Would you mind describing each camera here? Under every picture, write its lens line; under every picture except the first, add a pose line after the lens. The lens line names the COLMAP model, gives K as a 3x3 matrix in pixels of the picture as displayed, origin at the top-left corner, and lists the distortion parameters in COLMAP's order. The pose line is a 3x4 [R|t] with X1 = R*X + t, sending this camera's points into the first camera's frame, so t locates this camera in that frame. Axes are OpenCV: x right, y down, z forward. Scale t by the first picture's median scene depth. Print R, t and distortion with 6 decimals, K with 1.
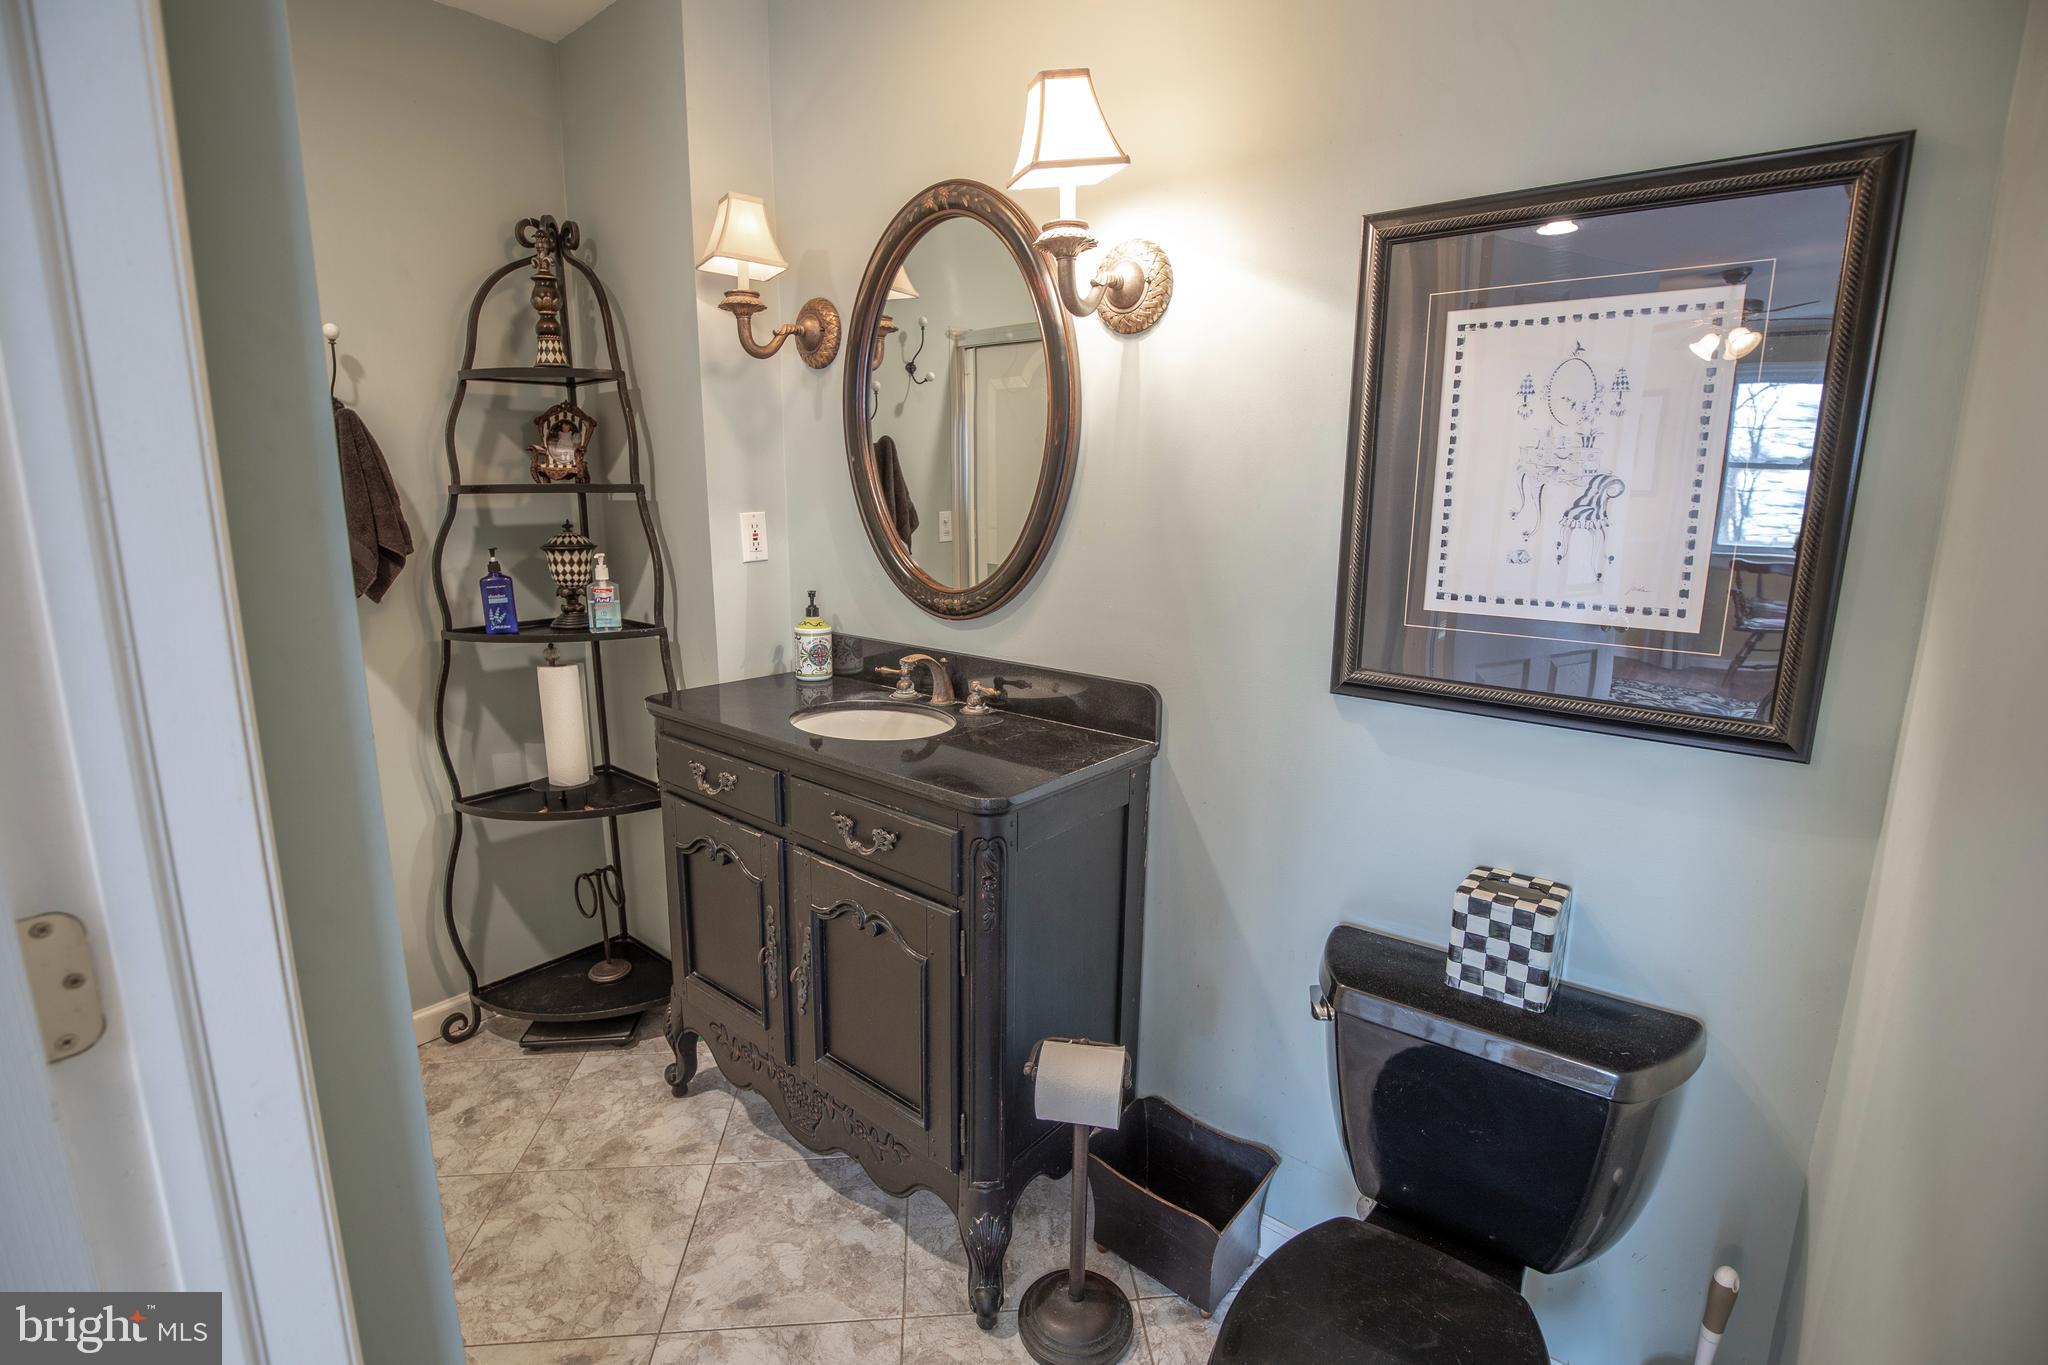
lens RADIAL K [[960.0, 0, 1015.1], [0, 960.0, 670.5], [0, 0, 1]] dist [-0.037299, 0.007587]
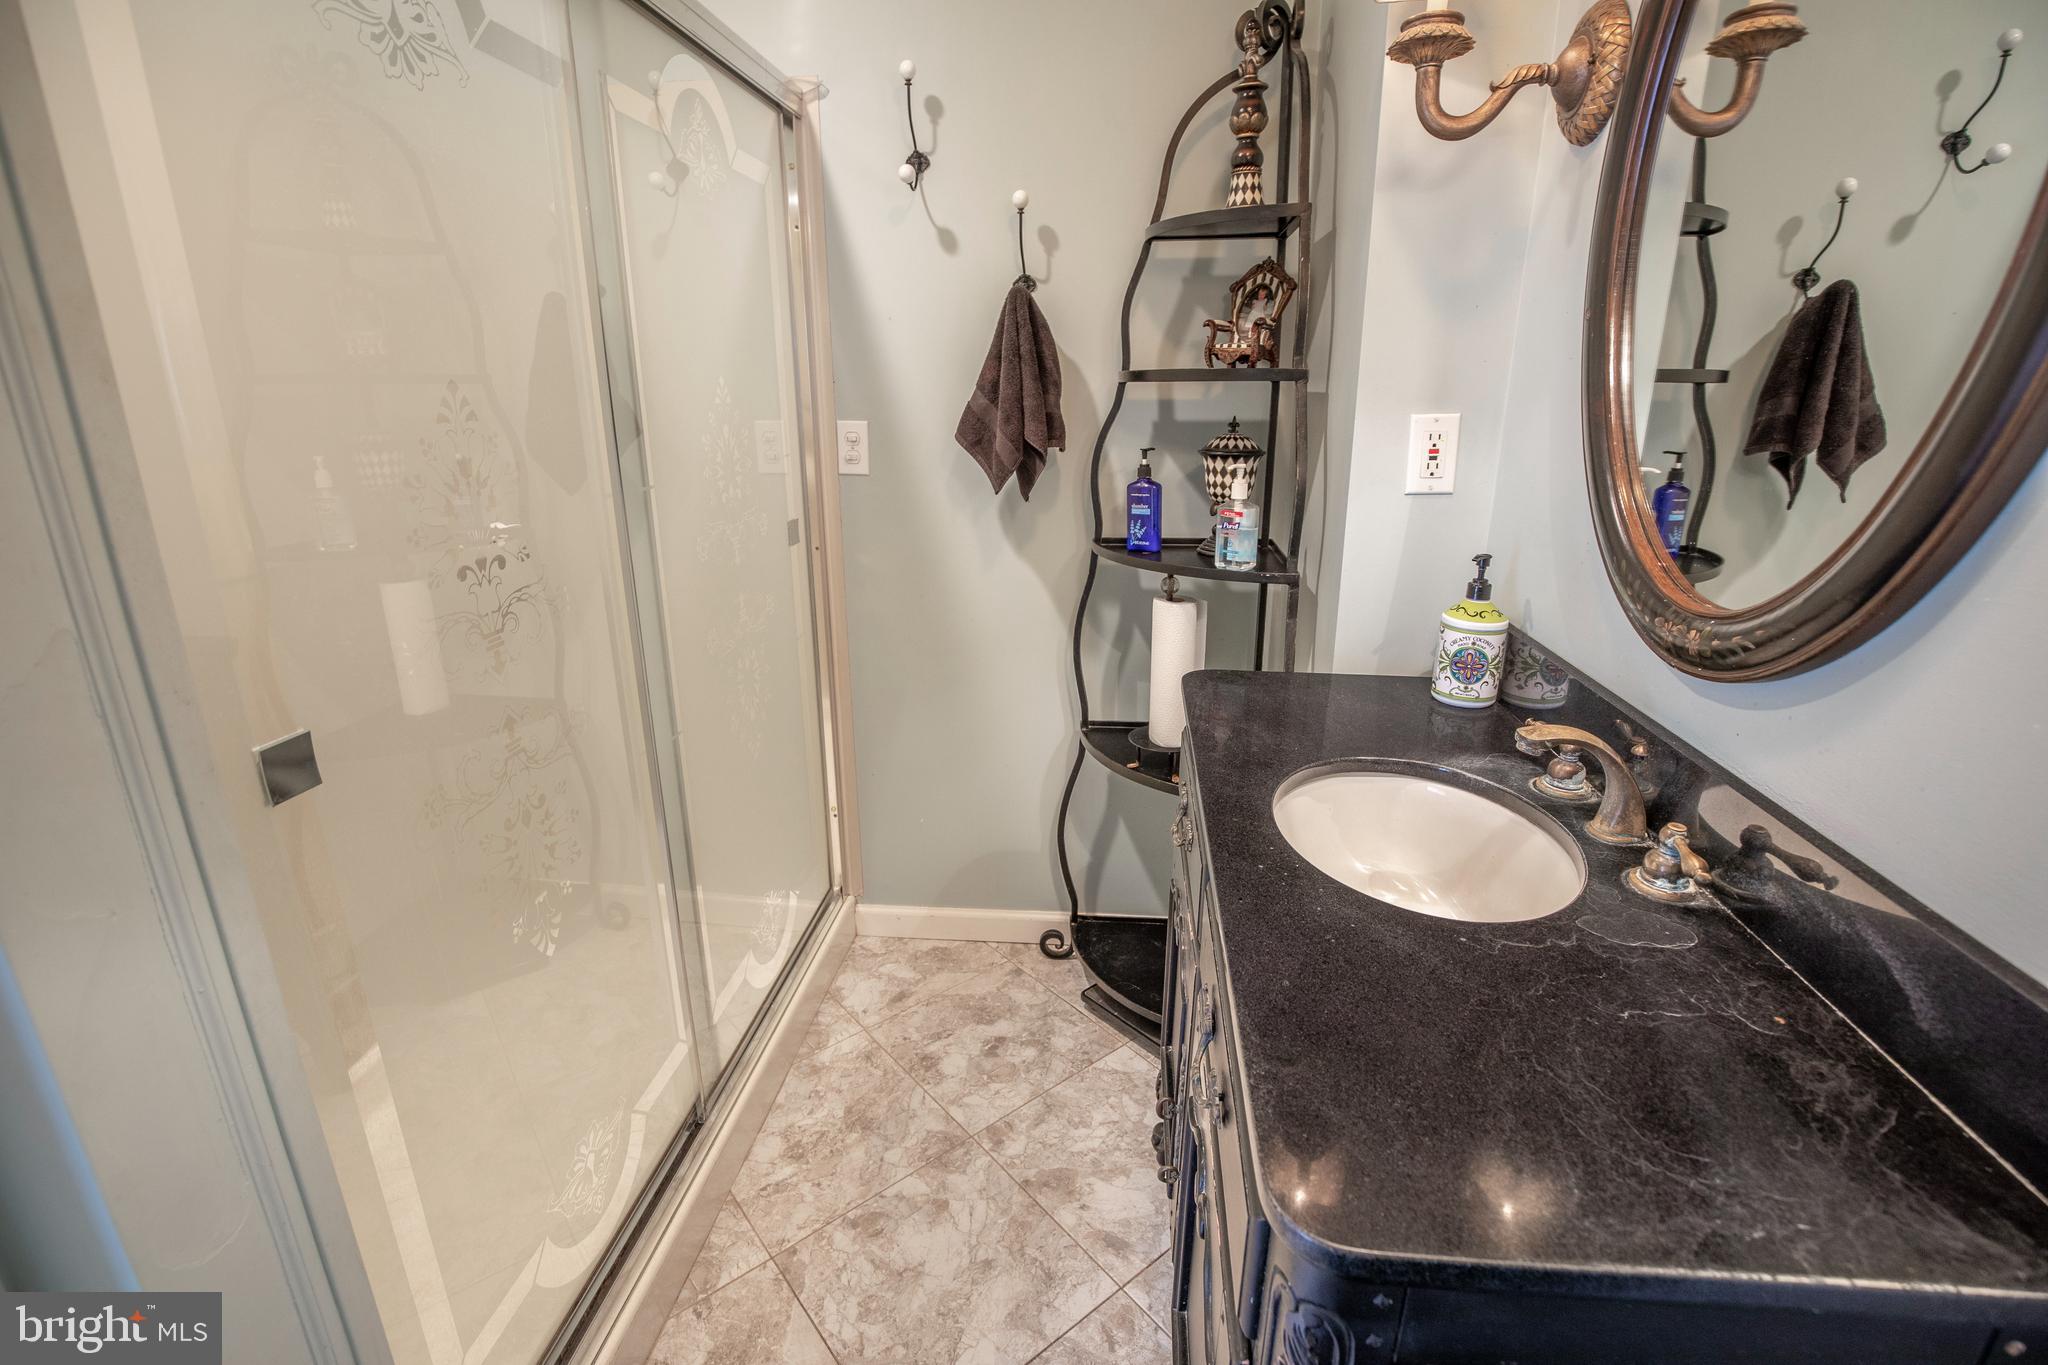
lens RADIAL K [[929.9, 0, 1030.1], [0, 929.9, 673.1], [0, 0, 1]] dist [-0.033226, 0.000510]
pose [[0.563333, 0.242434, -0.789862, 0.089711], [-0.149321, 0.970114, 0.191263, -0.078130], [0.812625, 0.010198, 0.582698, 0.444090]]
